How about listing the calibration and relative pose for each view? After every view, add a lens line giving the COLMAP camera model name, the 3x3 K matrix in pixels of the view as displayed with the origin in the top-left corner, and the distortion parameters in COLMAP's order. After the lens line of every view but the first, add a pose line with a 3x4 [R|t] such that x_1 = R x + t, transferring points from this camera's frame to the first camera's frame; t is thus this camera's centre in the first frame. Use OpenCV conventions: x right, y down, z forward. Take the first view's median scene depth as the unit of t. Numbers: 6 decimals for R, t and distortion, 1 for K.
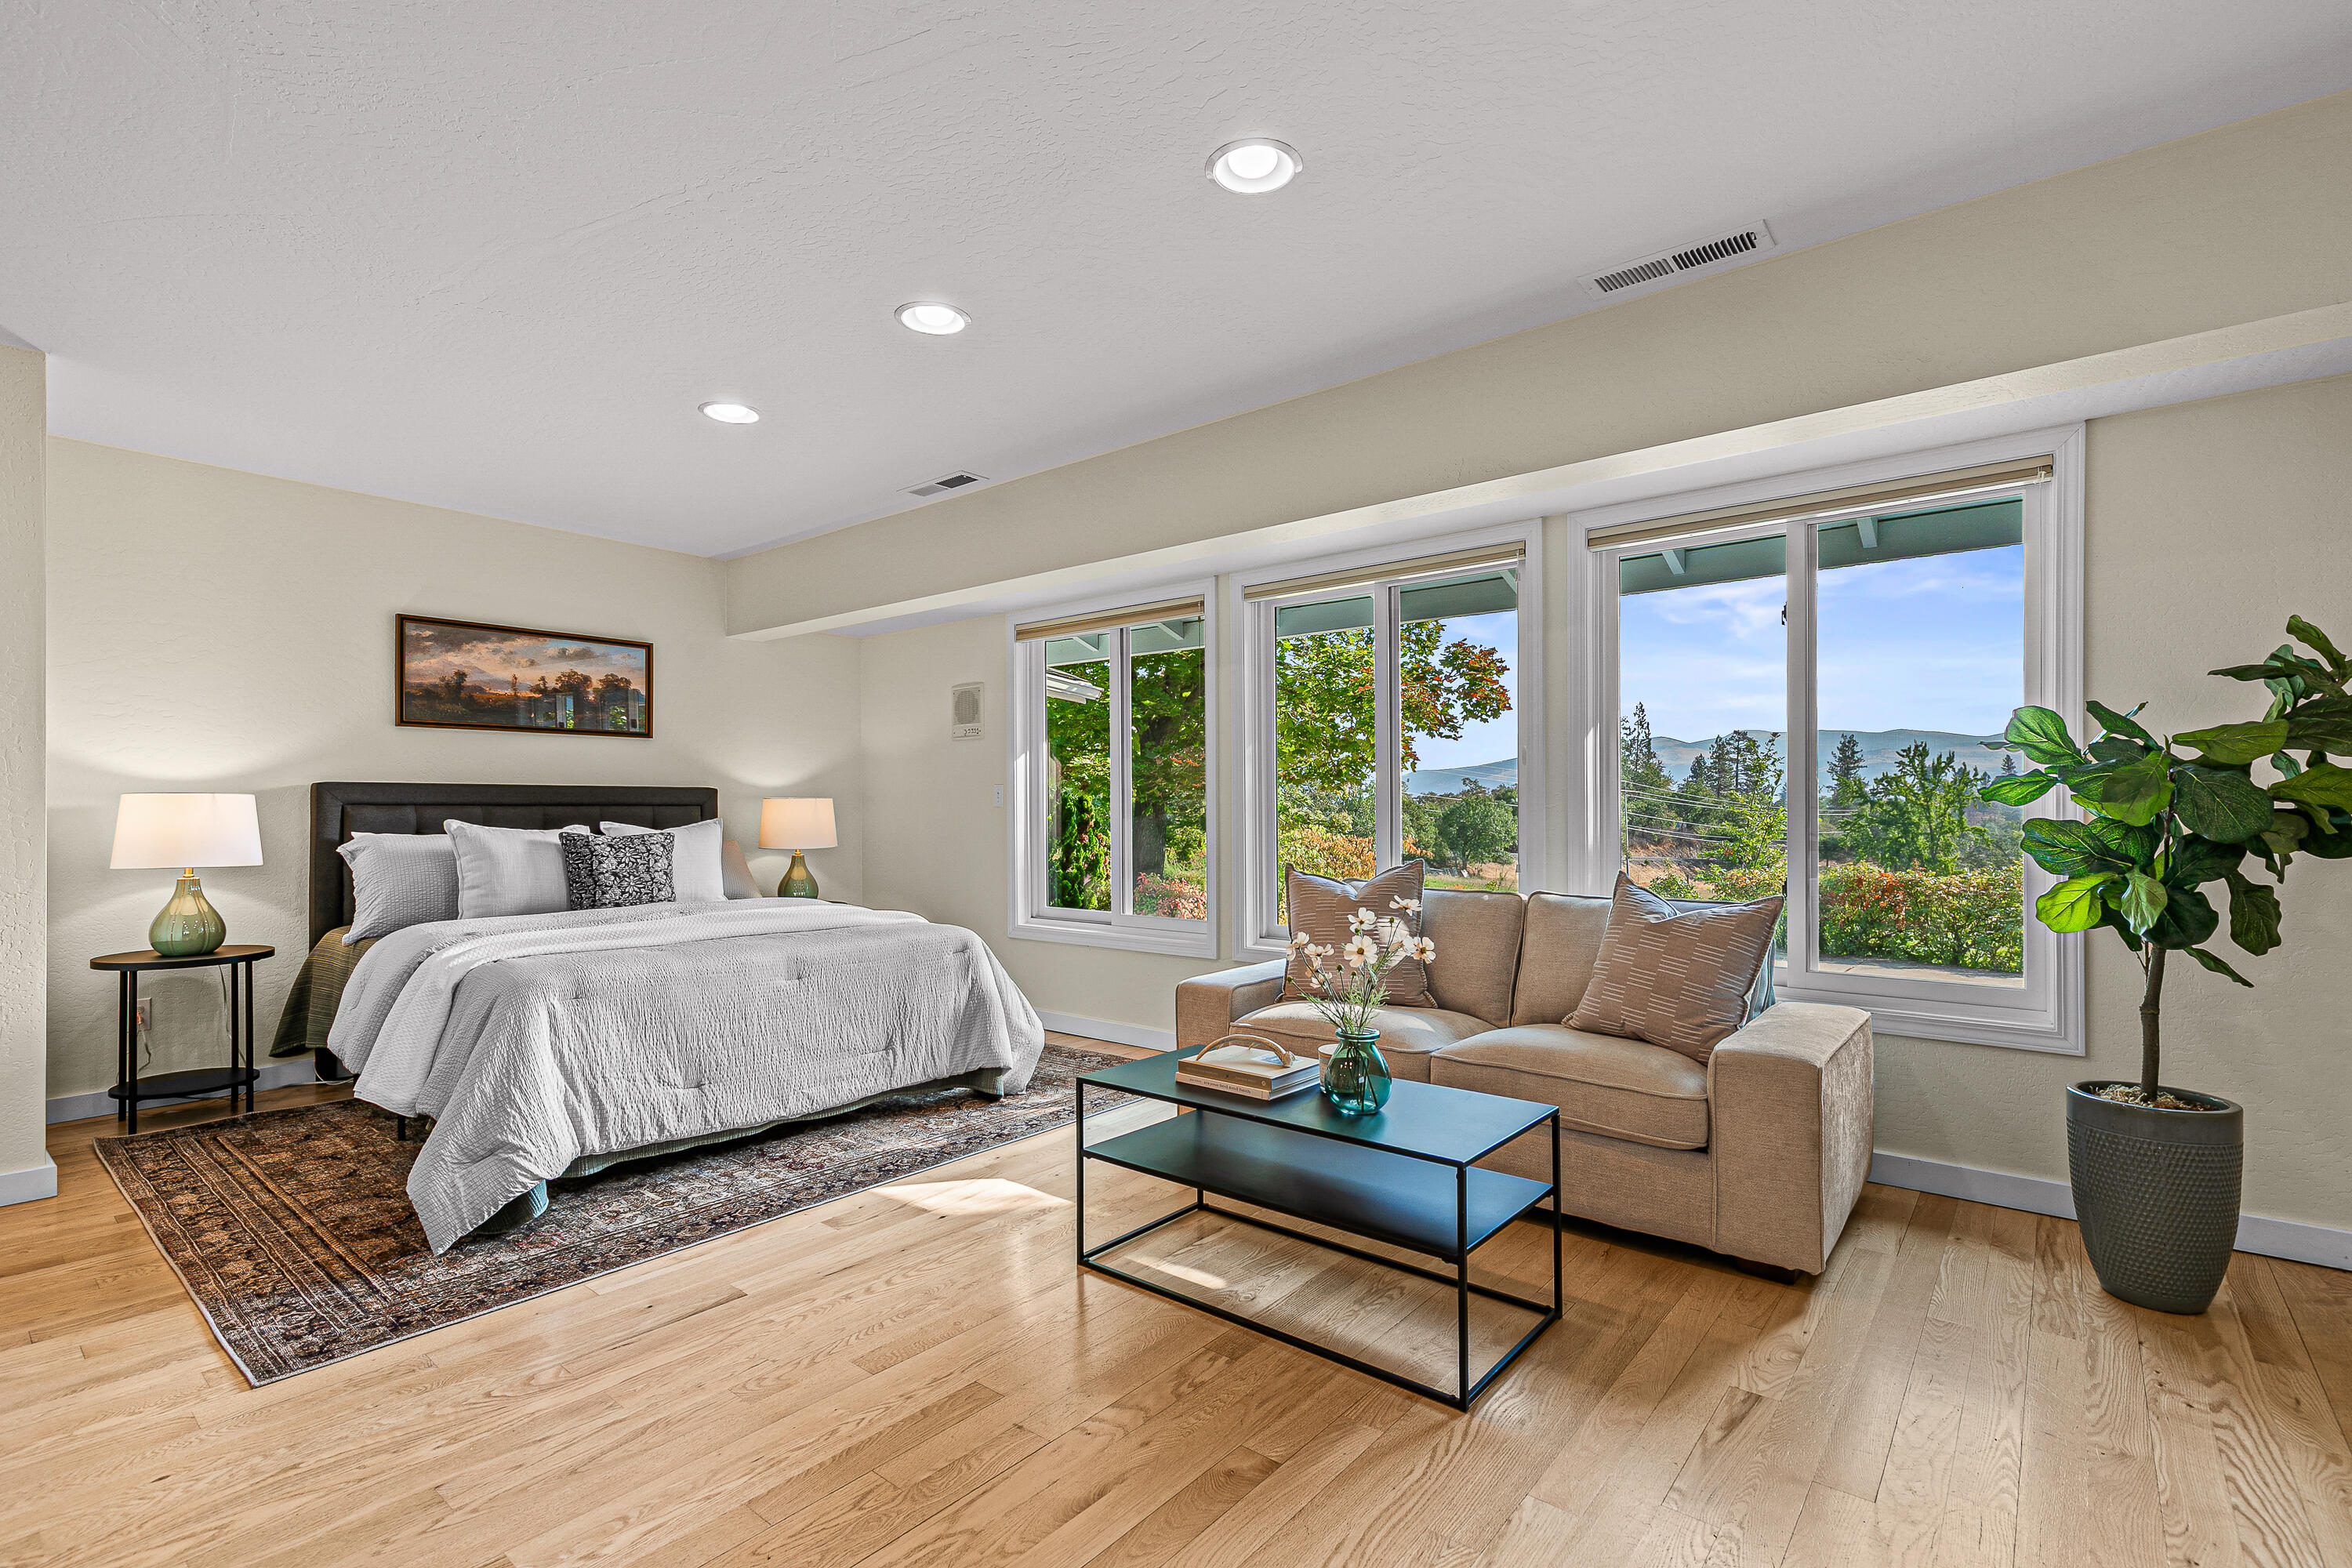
lens RADIAL K [[1074.9, 0, 1188.6], [0, 1074.9, 800.5], [0, 0, 1]] dist [0.010815, -0.000881]
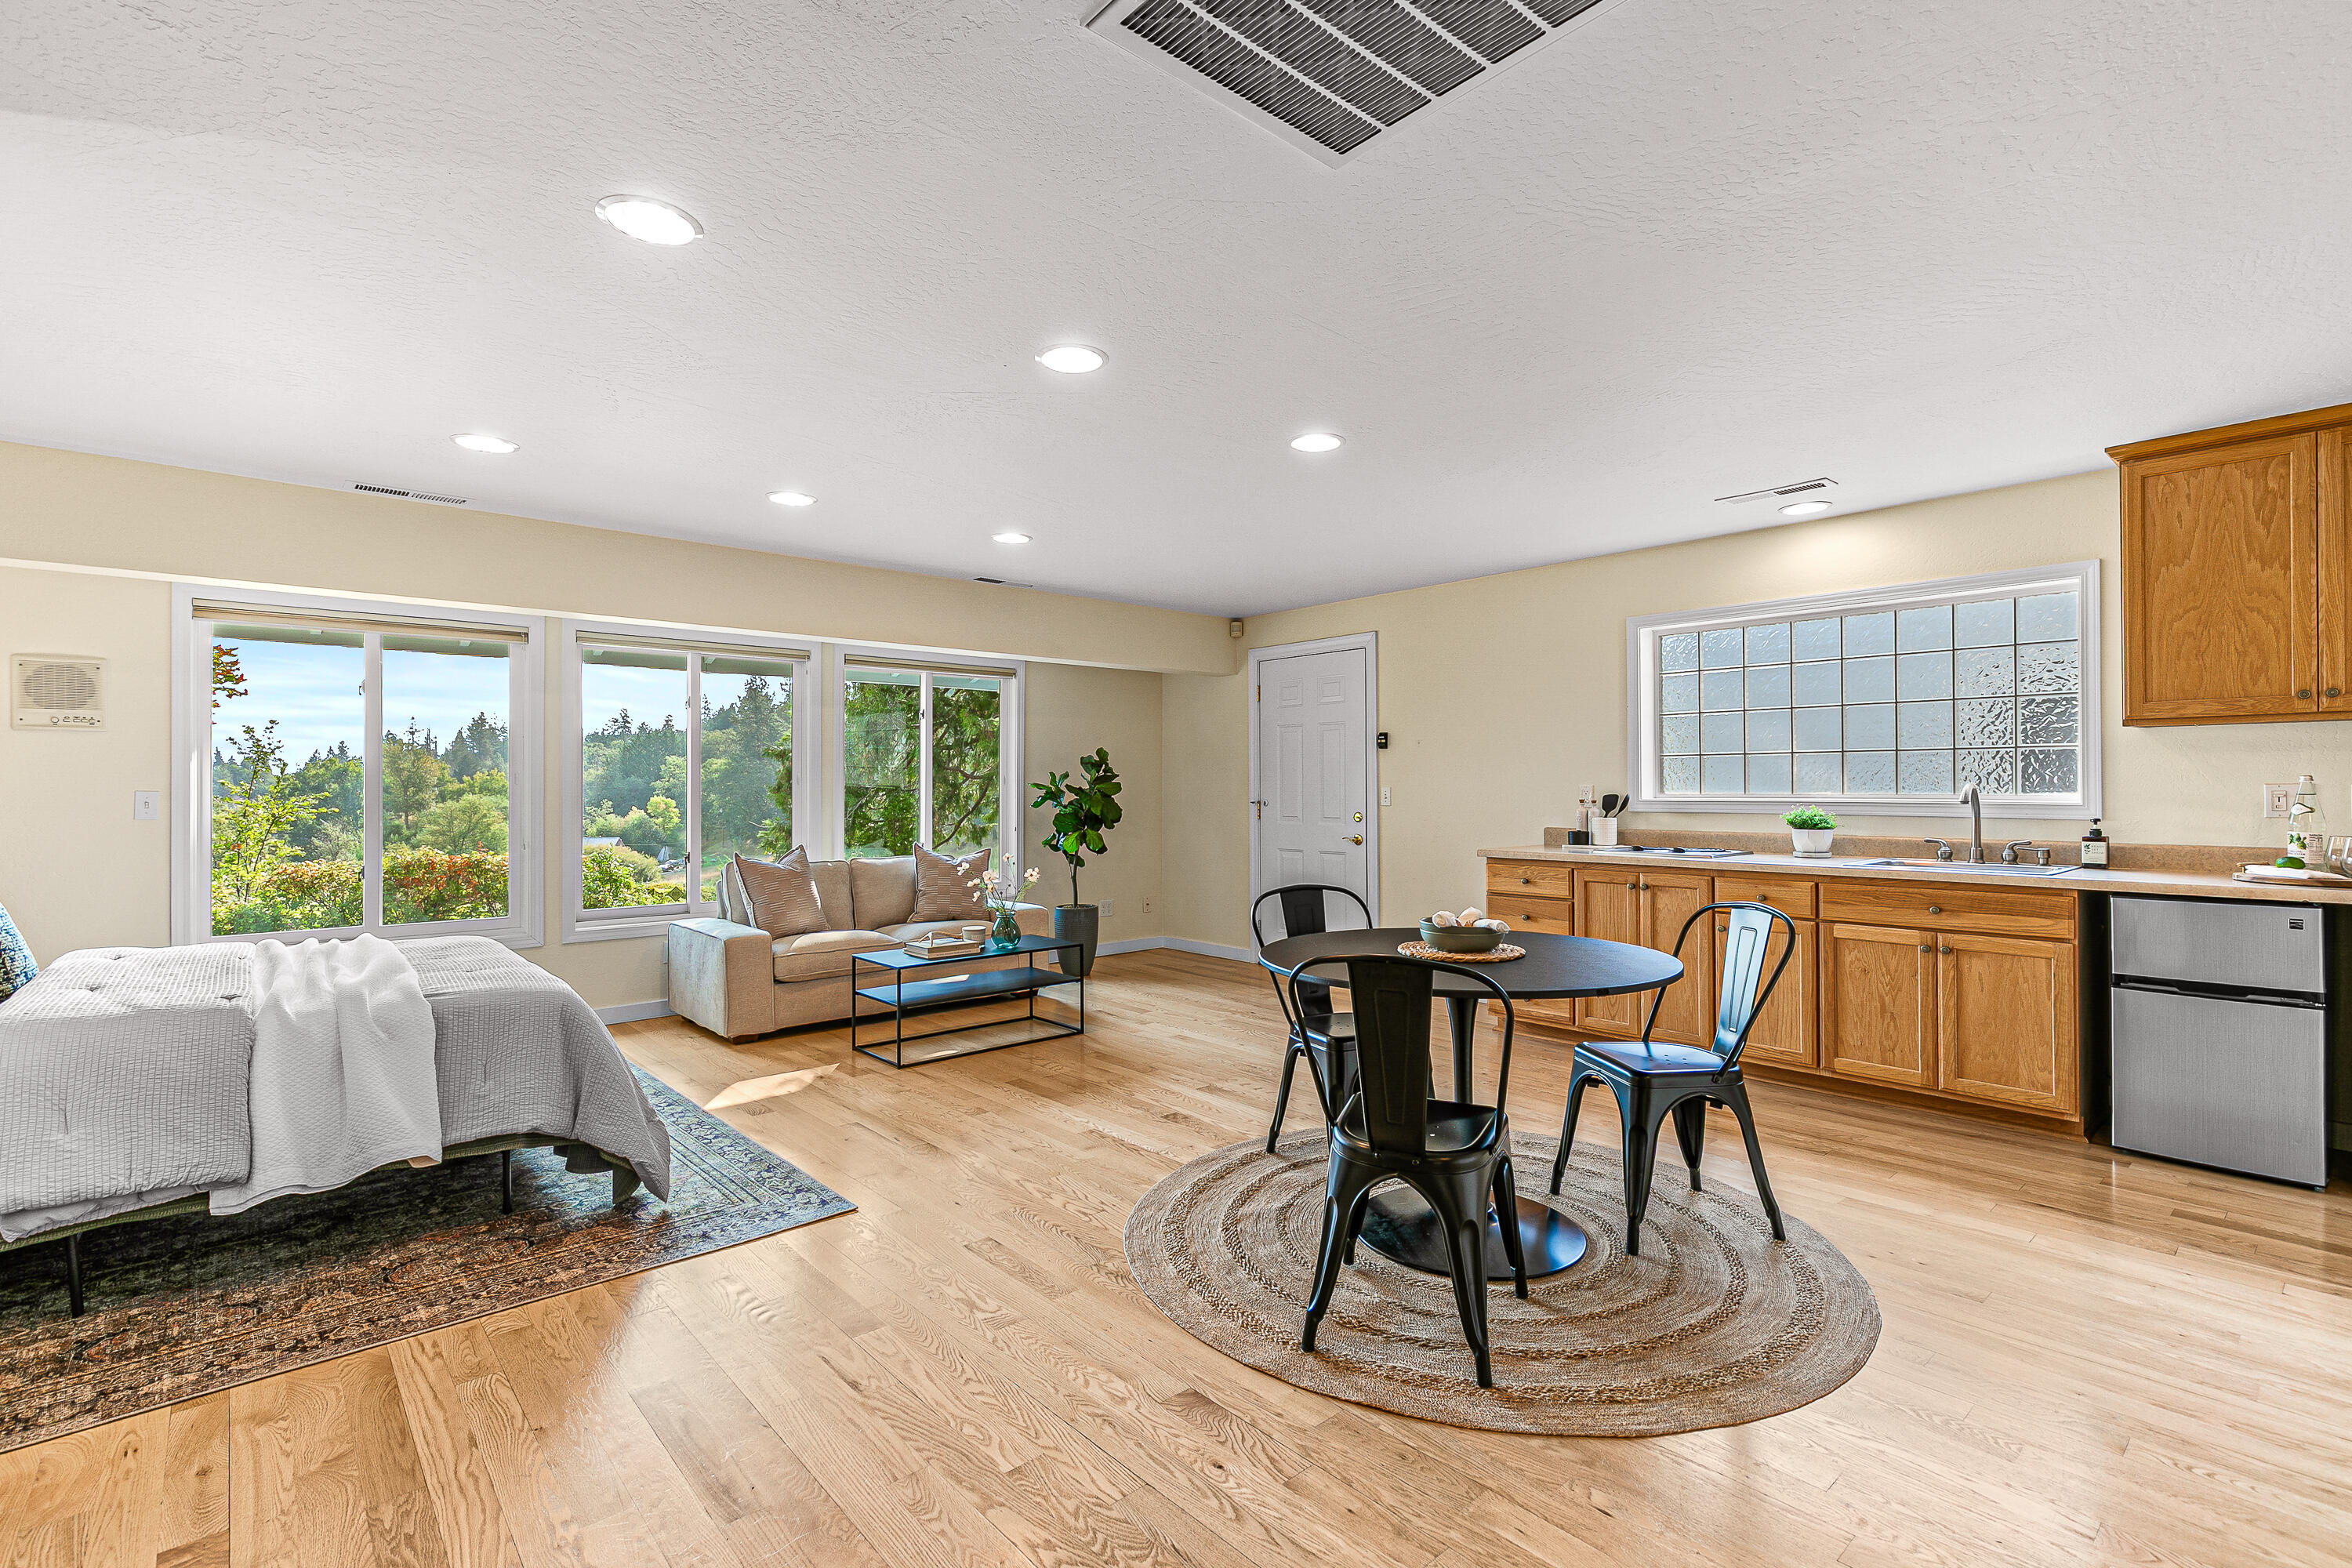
lens RADIAL K [[1074.9, 0, 1193.4], [0, 1074.9, 784.7], [0, 0, 1]] dist [0.010815, -0.000881]
pose [[0.143809, 0.003469, 0.989599, -1.480454], [-0.006909, 0.999973, -0.002502, -0.040087], [-0.989581, -0.006477, 0.143829, 0.199616]]
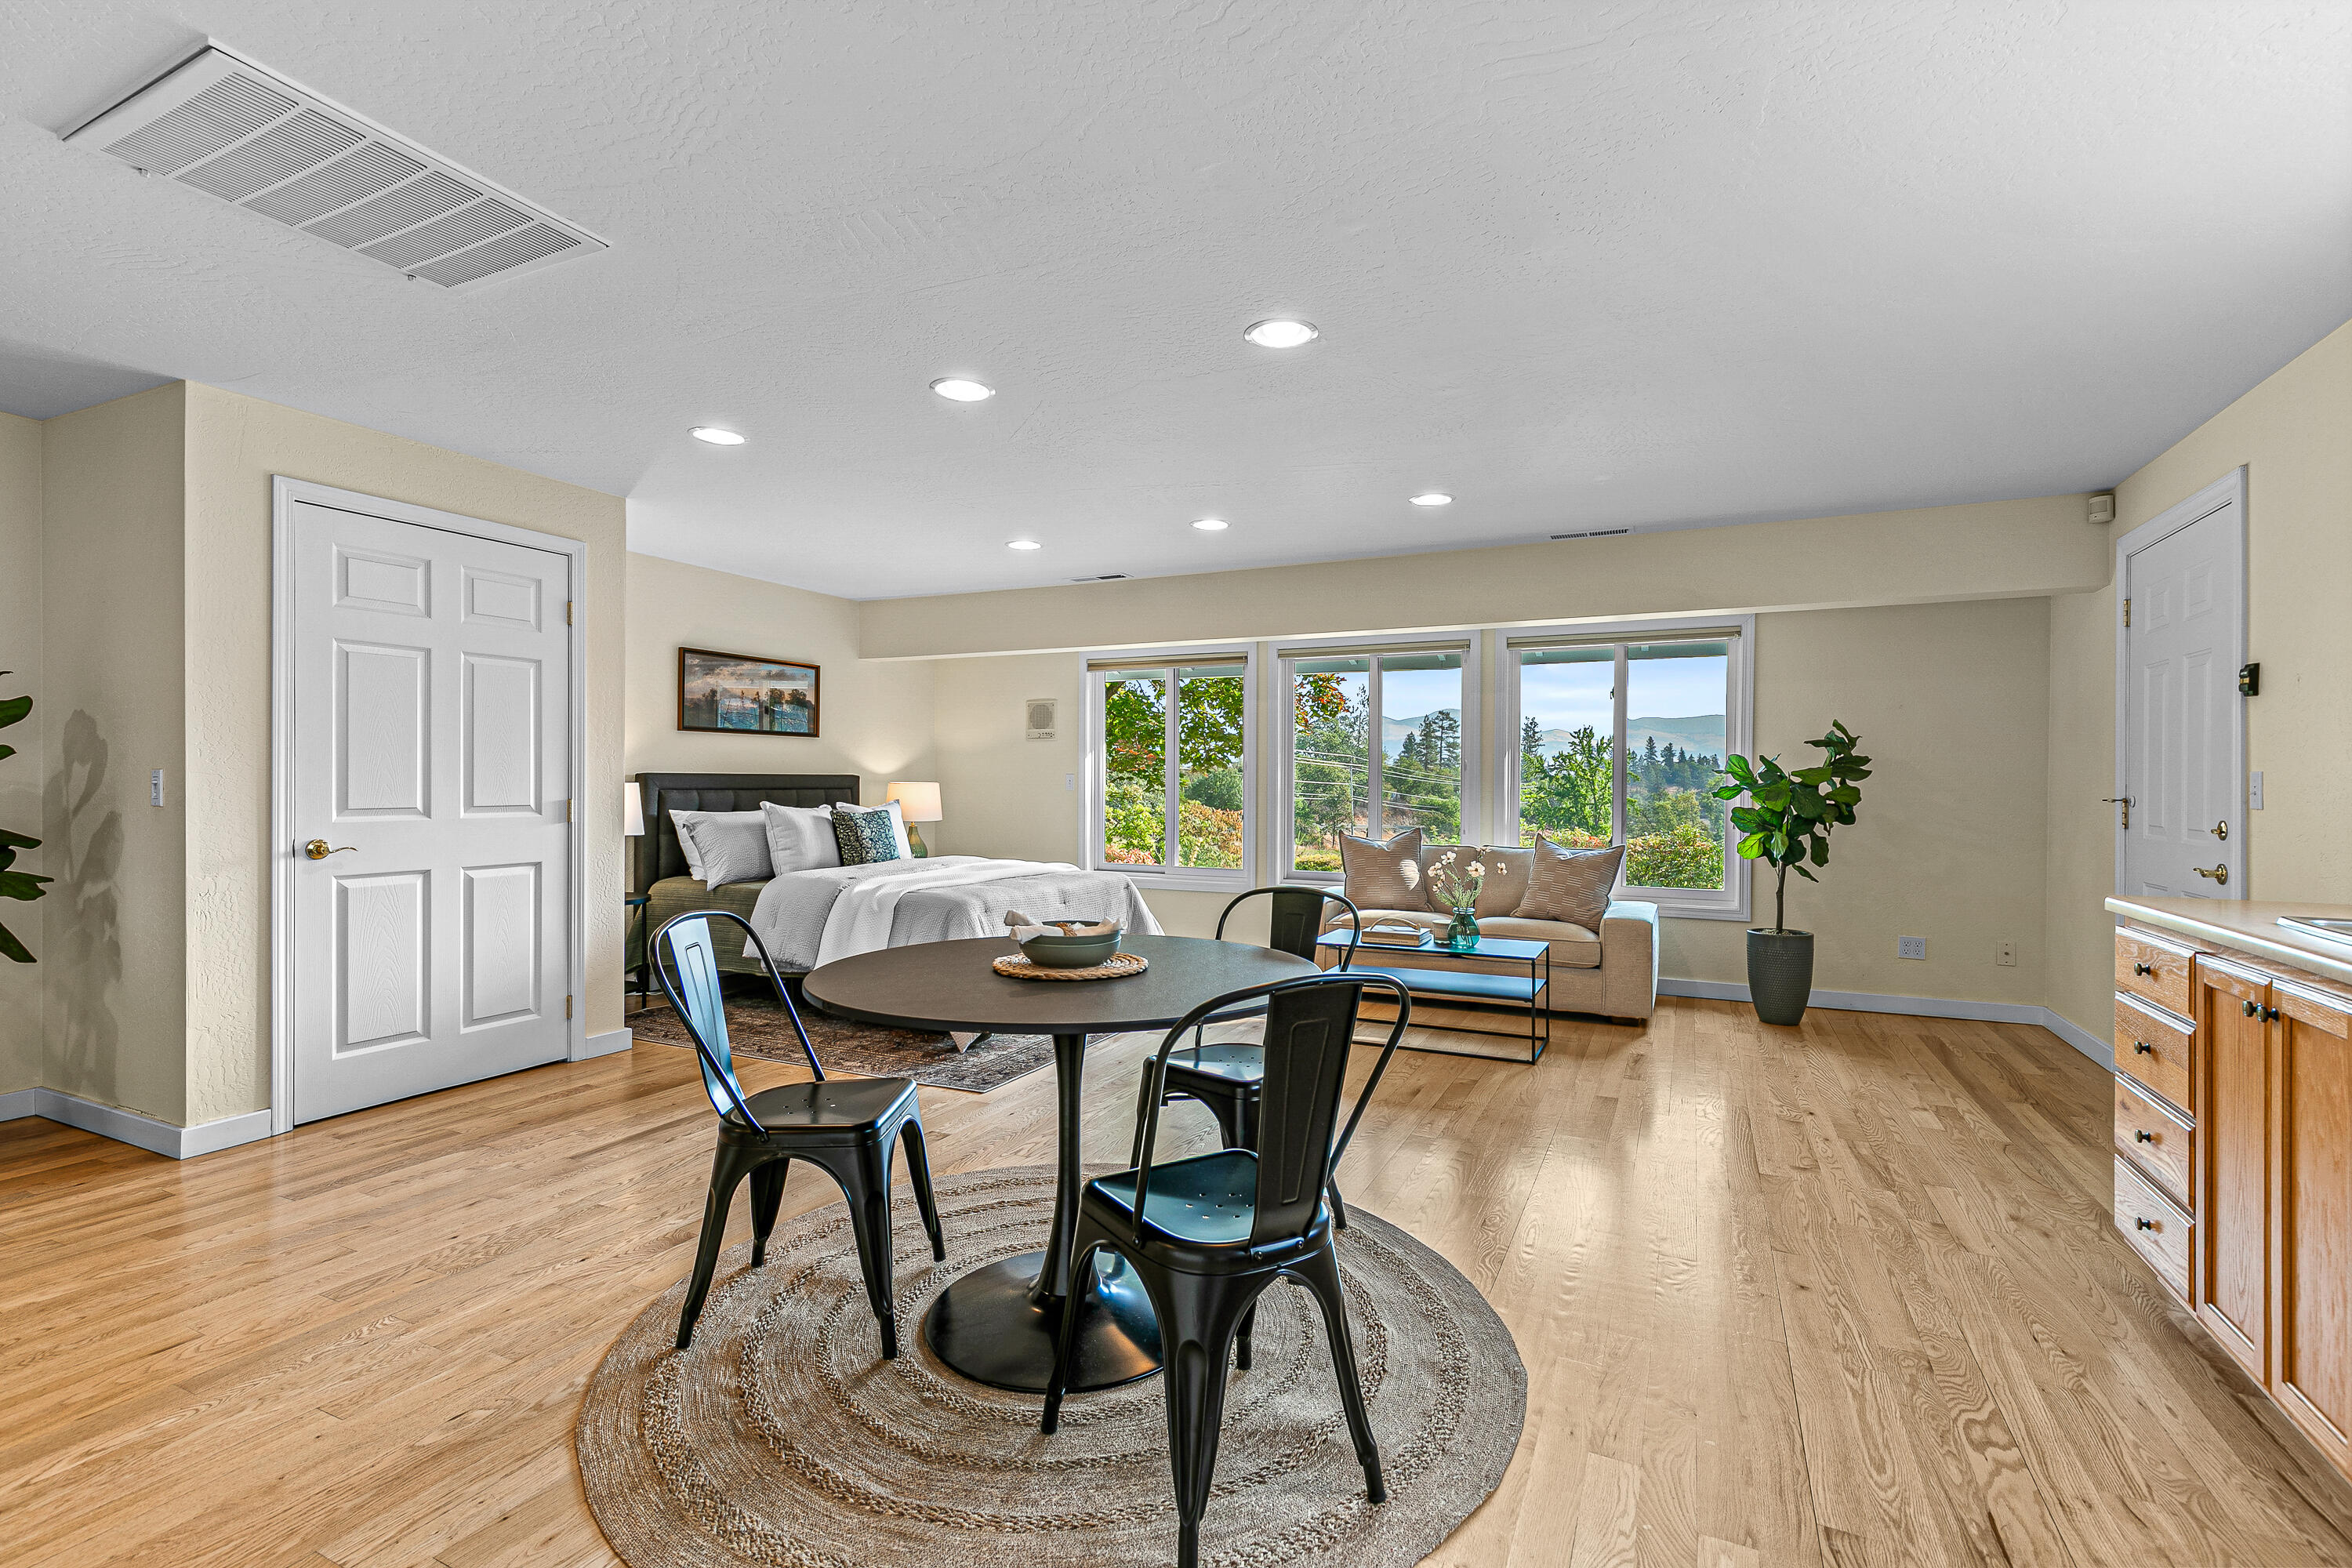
lens RADIAL K [[1074.9, 0, 1186.0], [0, 1074.9, 779.0], [0, 0, 1]] dist [0.010815, -0.000881]
pose [[0.970682, 0.007271, 0.240259, -0.624550], [-0.009366, 0.999927, 0.007578, -0.035301], [-0.240187, -0.009606, 0.970679, -0.641971]]
